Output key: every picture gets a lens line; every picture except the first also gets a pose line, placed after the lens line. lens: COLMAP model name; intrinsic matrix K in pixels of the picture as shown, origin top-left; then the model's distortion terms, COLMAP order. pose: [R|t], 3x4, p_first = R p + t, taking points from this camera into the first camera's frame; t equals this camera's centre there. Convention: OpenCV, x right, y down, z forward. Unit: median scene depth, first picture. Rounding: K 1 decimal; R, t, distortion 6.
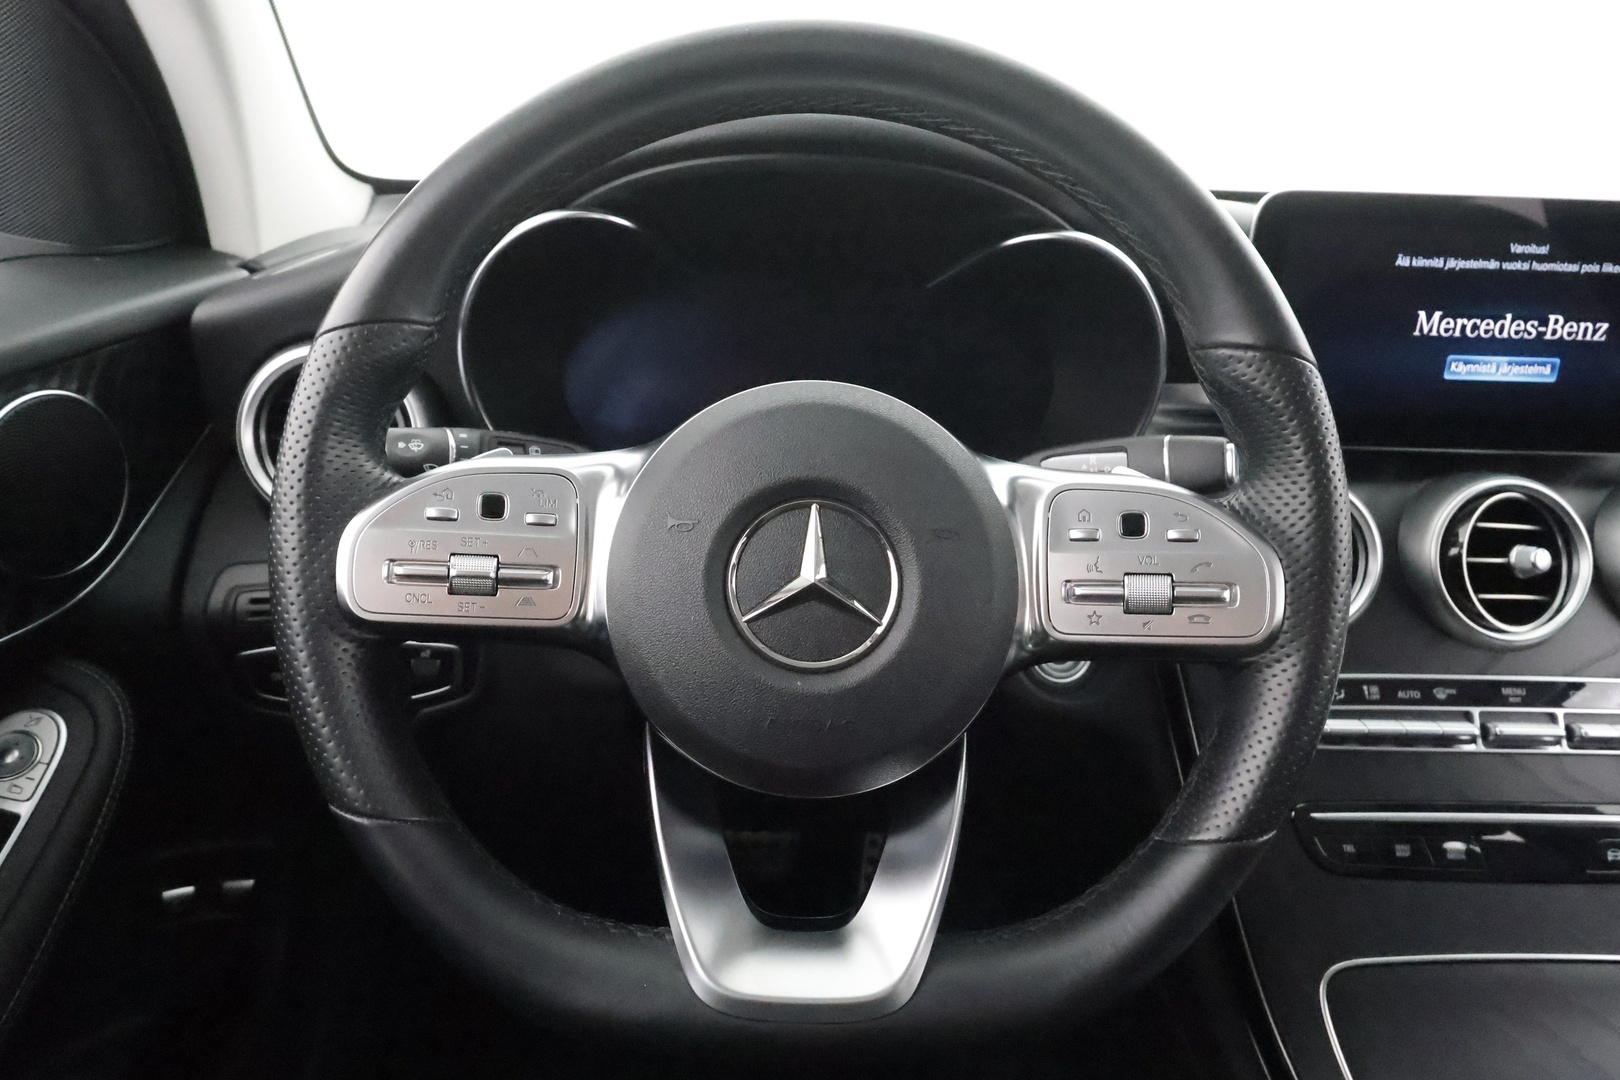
lens RADIAL K [[1071.3, 0, 811.8], [0, 1071.3, 547.2], [0, 0, 1]] dist [0.004048, -0.003646]
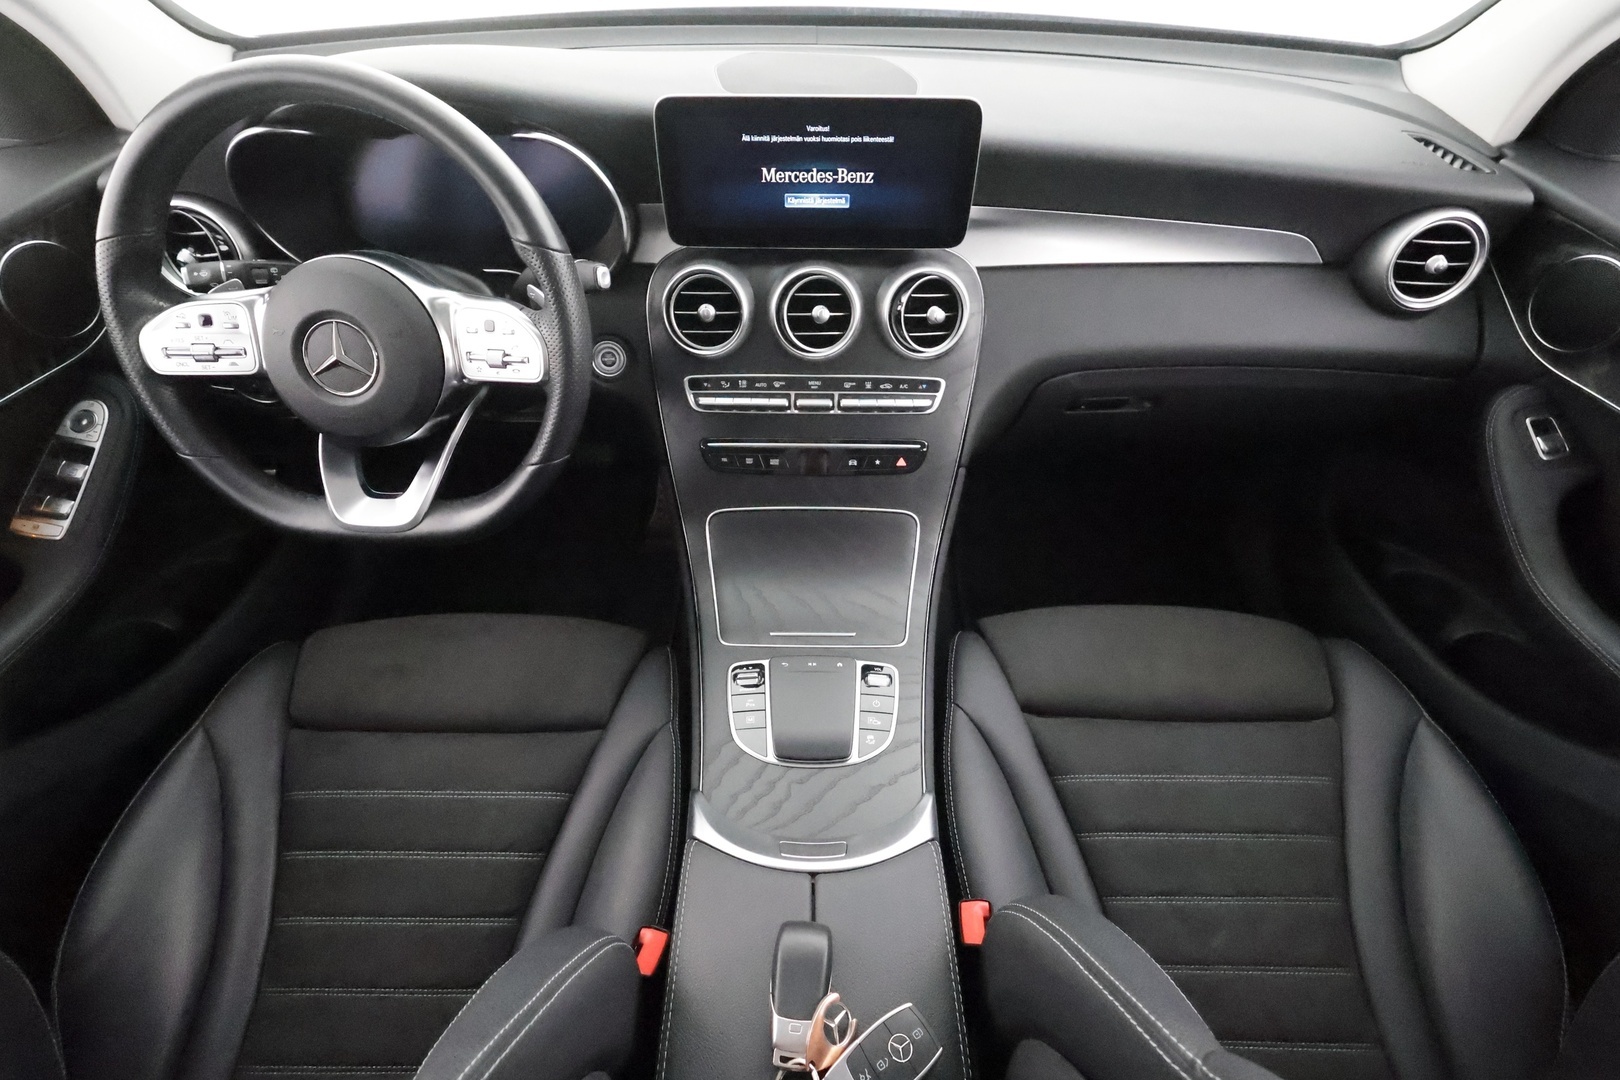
lens RADIAL K [[785.8, 0, 843.4], [0, 785.8, 553.9], [0, 0, 1]] dist [-0.001225, -0.001378]
pose [[0.999125, 0.004384, -0.041590, 0.766516], [0.013262, 0.909948, 0.414510, -0.178126], [0.039662, -0.414699, 0.909094, -0.444288]]
